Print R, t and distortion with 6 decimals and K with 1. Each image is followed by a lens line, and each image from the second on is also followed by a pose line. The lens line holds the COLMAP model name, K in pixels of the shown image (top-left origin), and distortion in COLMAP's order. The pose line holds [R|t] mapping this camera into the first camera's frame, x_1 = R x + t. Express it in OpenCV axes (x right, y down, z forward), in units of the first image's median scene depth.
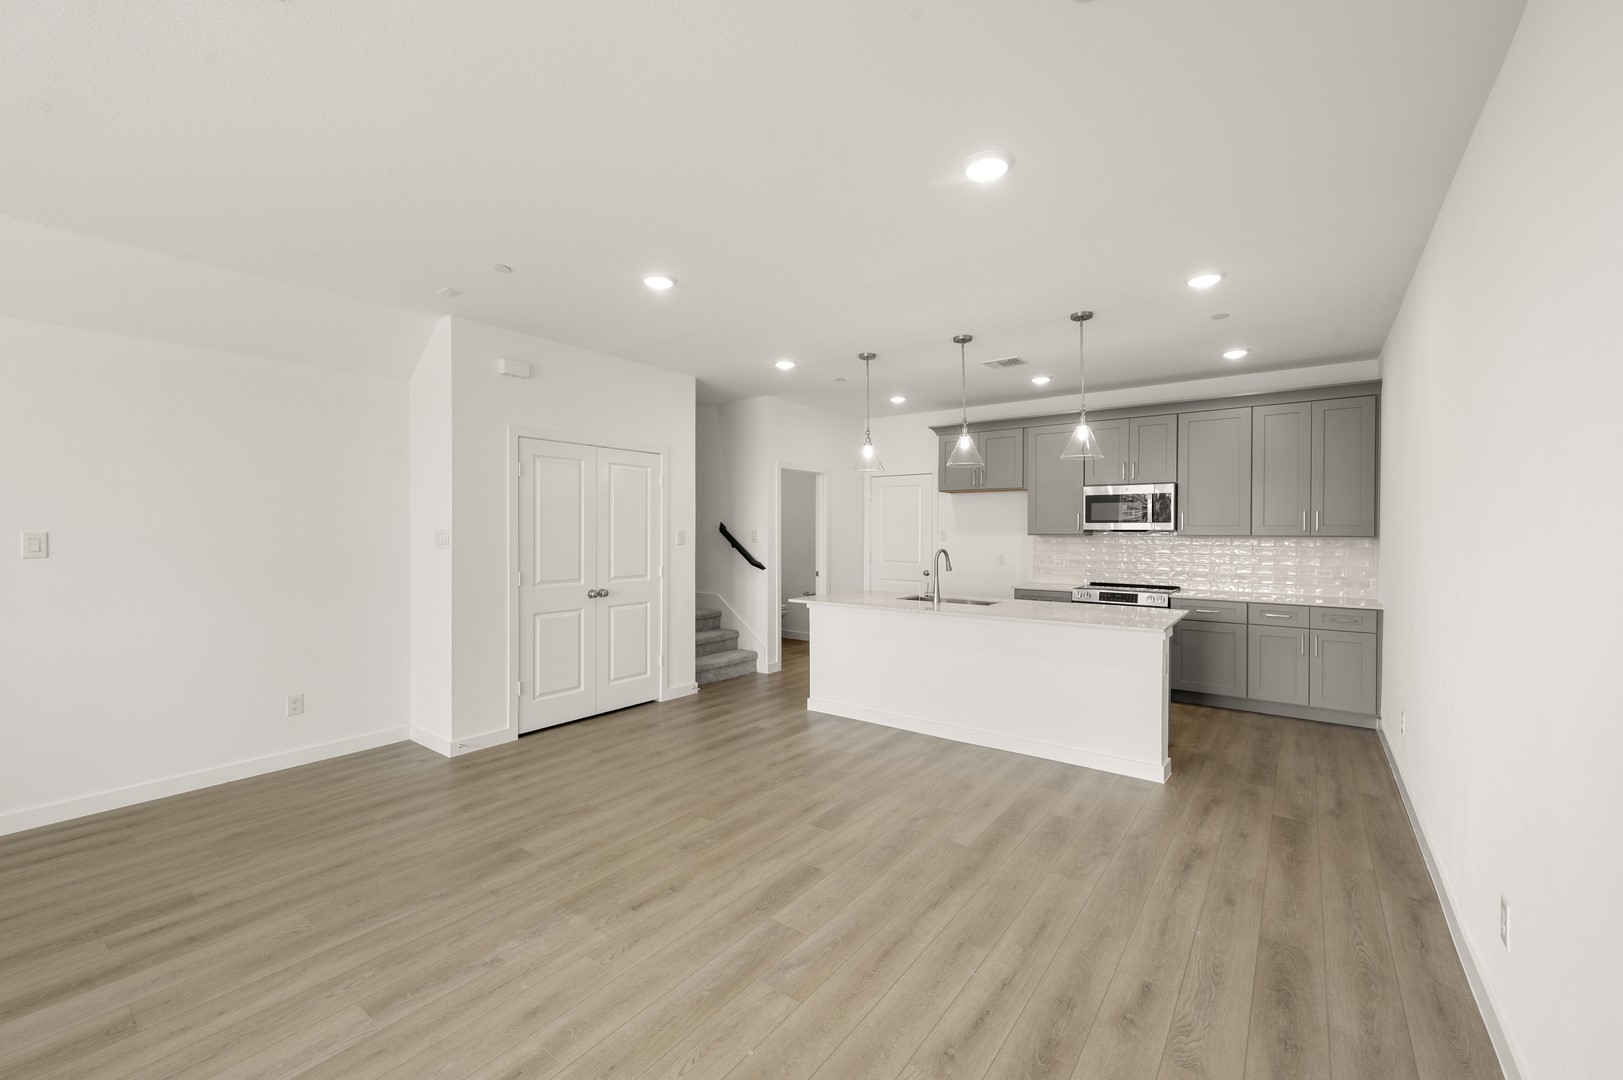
lens RADIAL K [[654.8, 0, 811.5], [0, 654.8, 540.0], [0, 0, 1]] dist [0.001163, 0.000037]
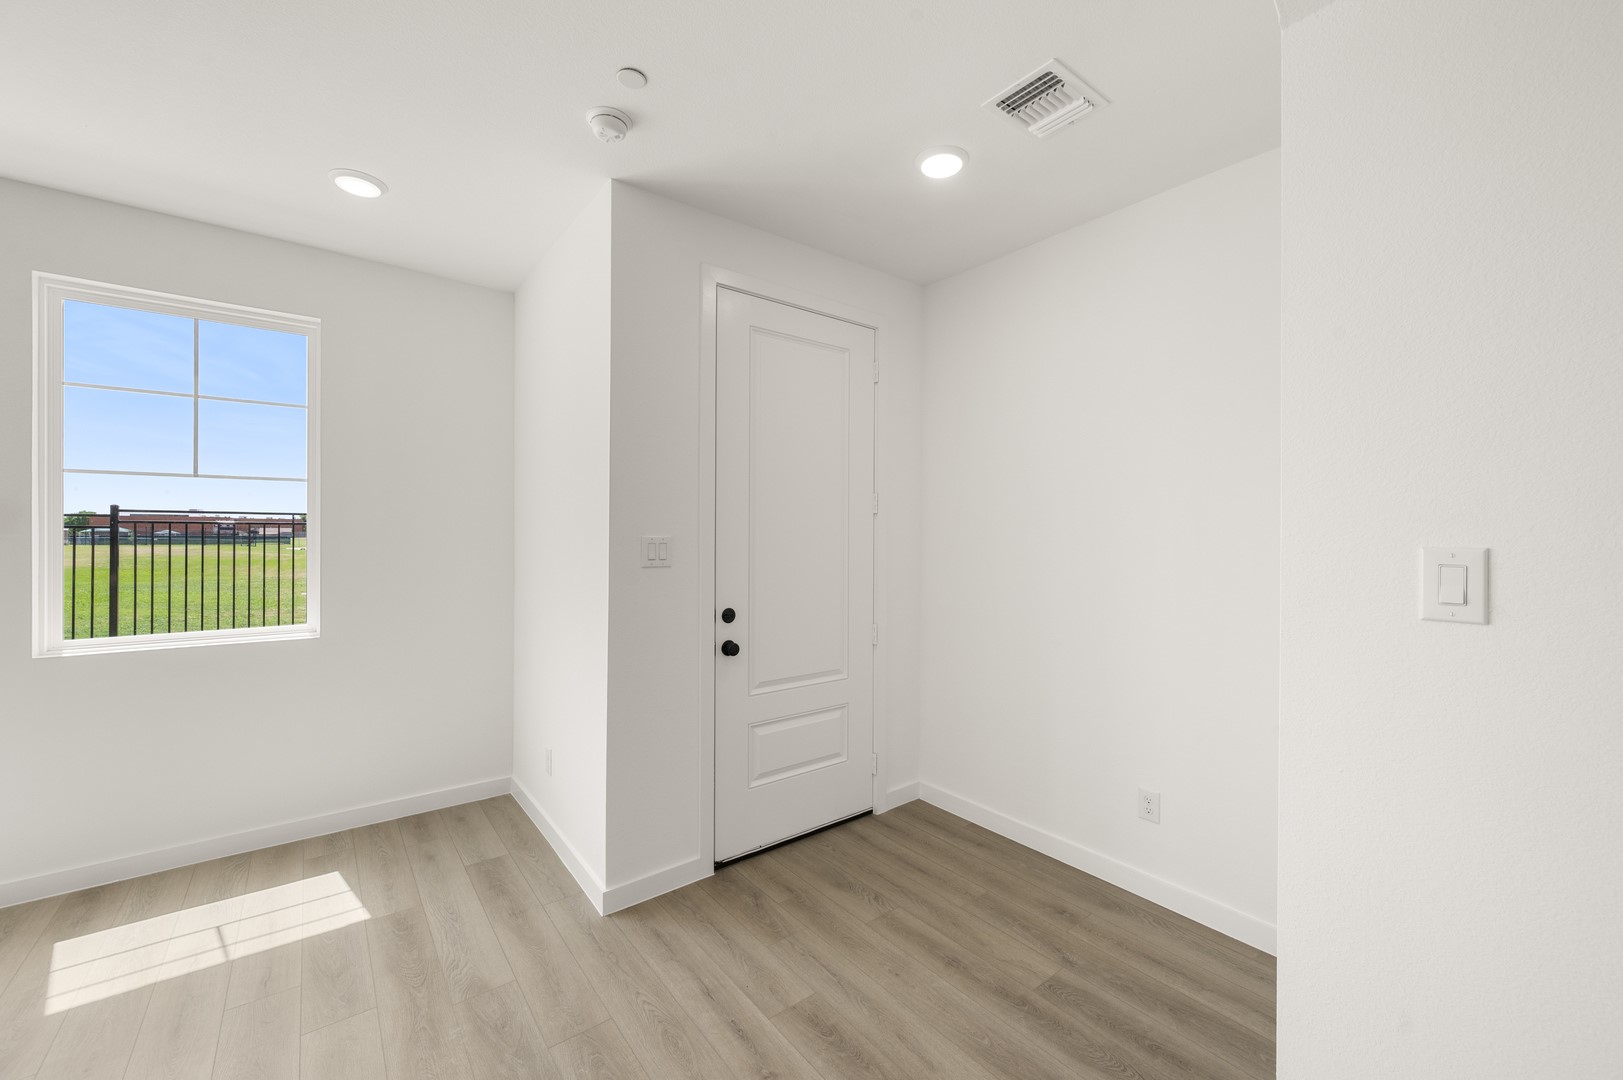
lens RADIAL K [[638.6, 0, 811.5], [0, 638.6, 540.0], [0, 0, 1]] dist [0.000390, -0.000087]
pose [[-0.261859, 0.004358, -0.965096, -0.473565], [-0.021696, 0.999711, 0.010401, -0.005918], [0.964862, 0.023663, -0.261688, 0.464512]]
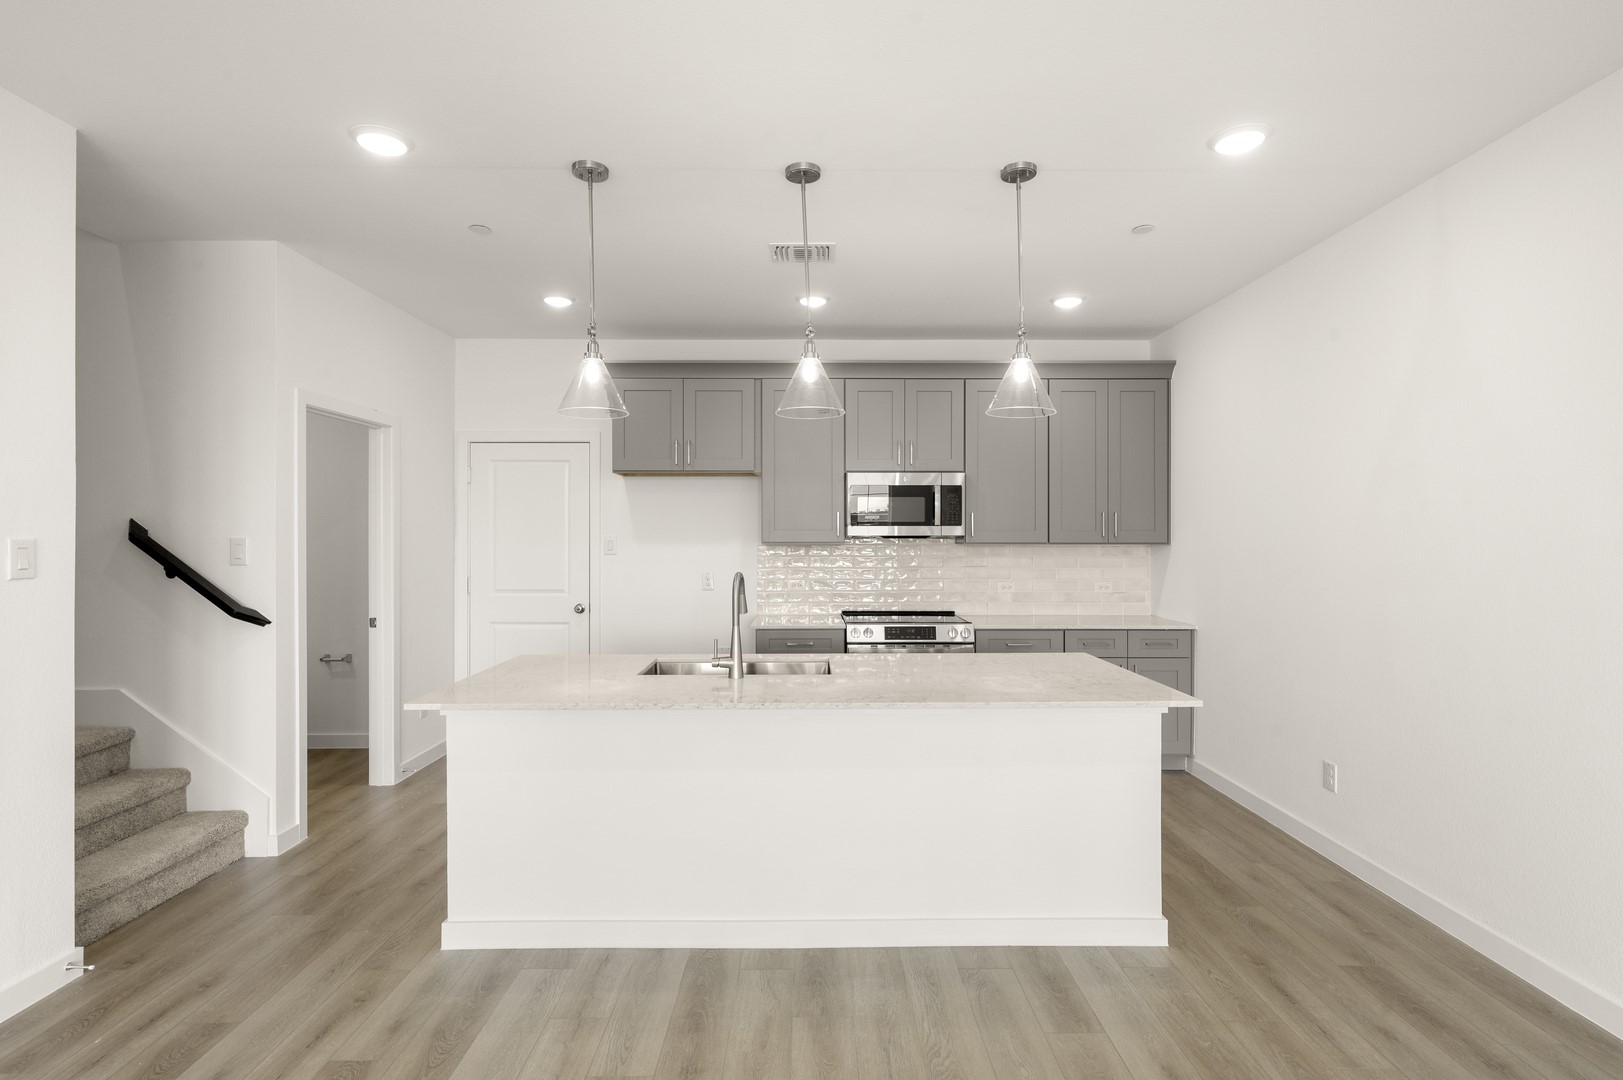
lens RADIAL K [[785.4, 0, 811.5], [0, 785.4, 540.0], [0, 0, 1]] dist [0.002654, 0.000313]
pose [[0.796336, -0.004478, 0.604838, -0.127718], [0.010568, 0.999923, -0.006511, -0.007289], [-0.604762, 0.011577, 0.796322, 0.436045]]
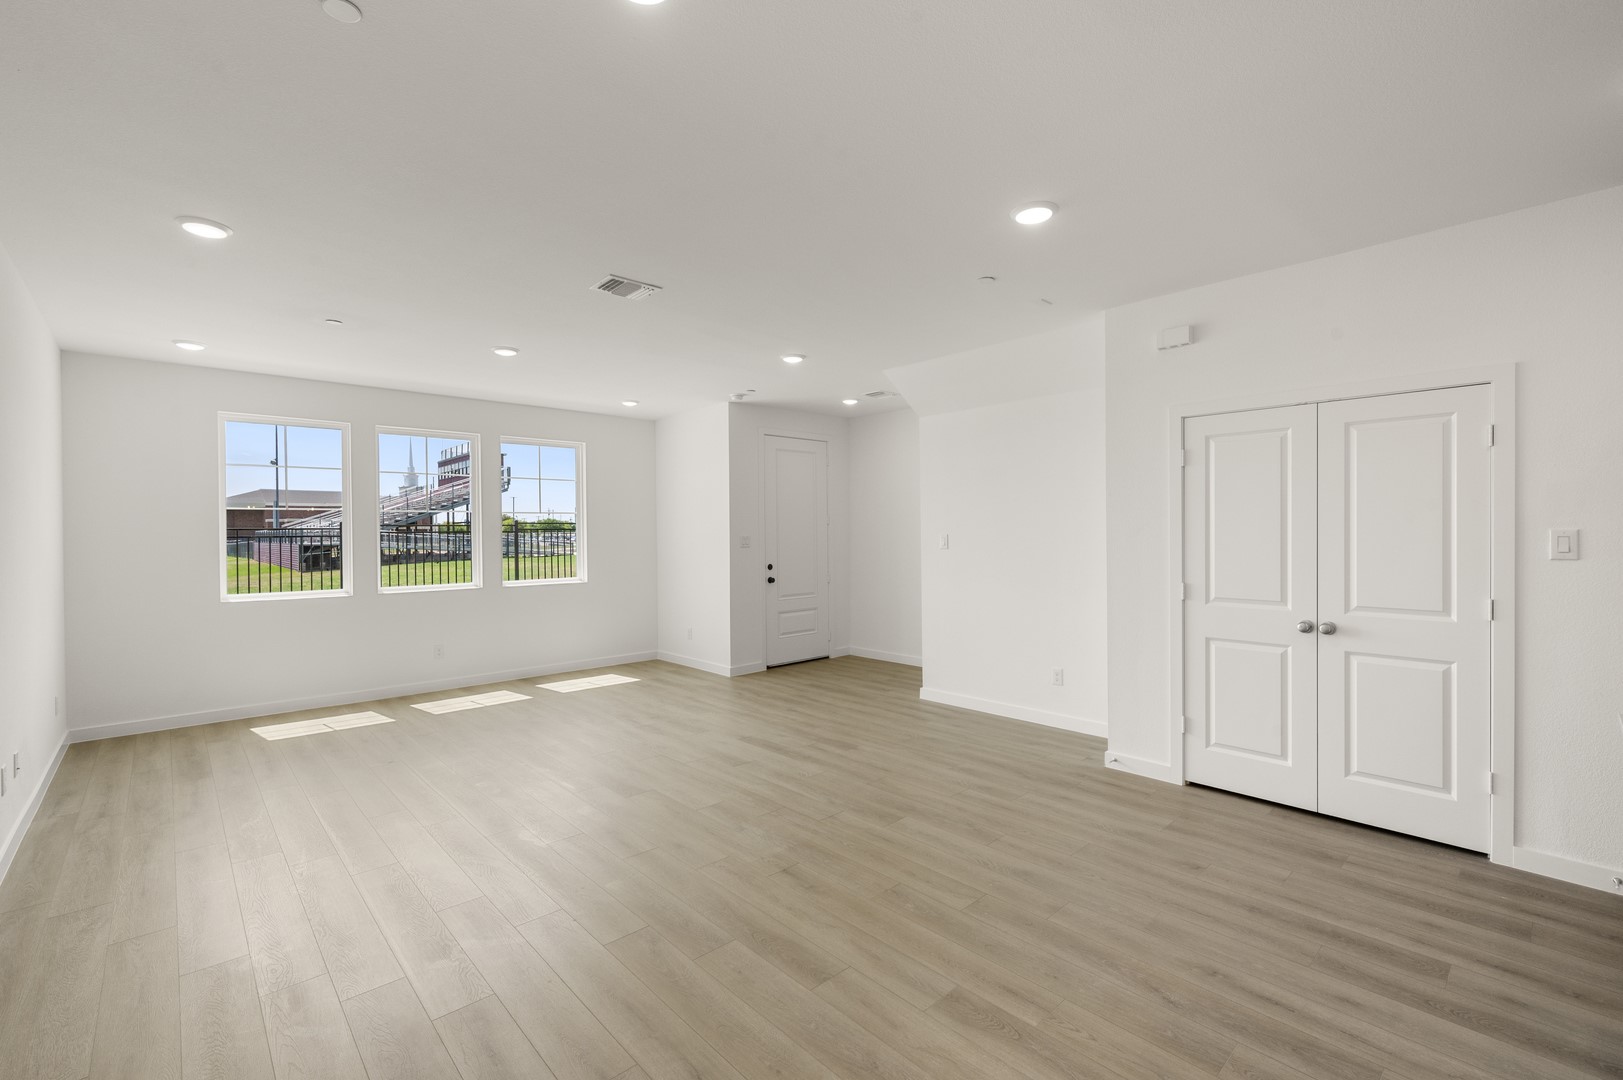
lens RADIAL K [[696.9, 0, 811.5], [0, 696.9, 540.0], [0, 0, 1]] dist [-0.000862, 0.000186]
pose [[-0.179894, 0.010513, -0.983630, 0.427659], [-0.007945, 0.999895, 0.012140, -0.009855], [0.983654, 0.009999, -0.179792, 0.601612]]
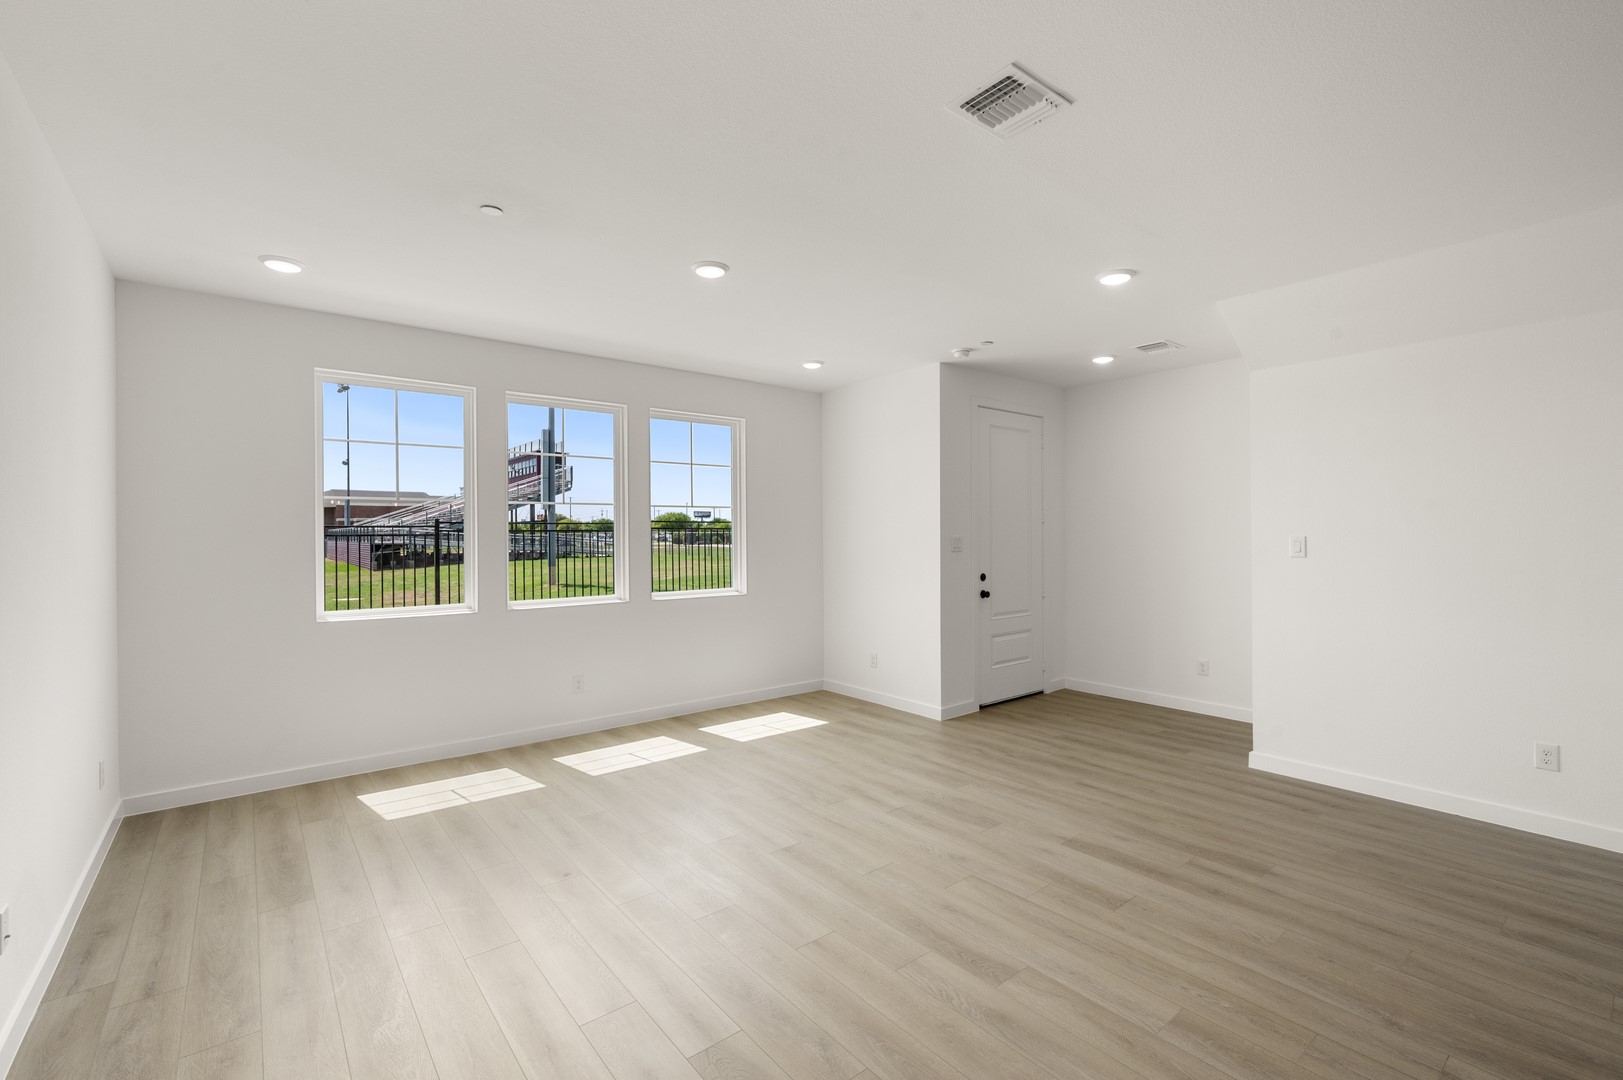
lens RADIAL K [[702.0, 0, 811.5], [0, 702.0, 540.0], [0, 0, 1]] dist [0.000301, -0.000262]
pose [[-0.247480, 0.008229, -0.968858, 0.183777], [-0.012034, 0.999861, 0.011566, -0.005085], [0.968818, 0.014522, -0.247346, 0.271084]]
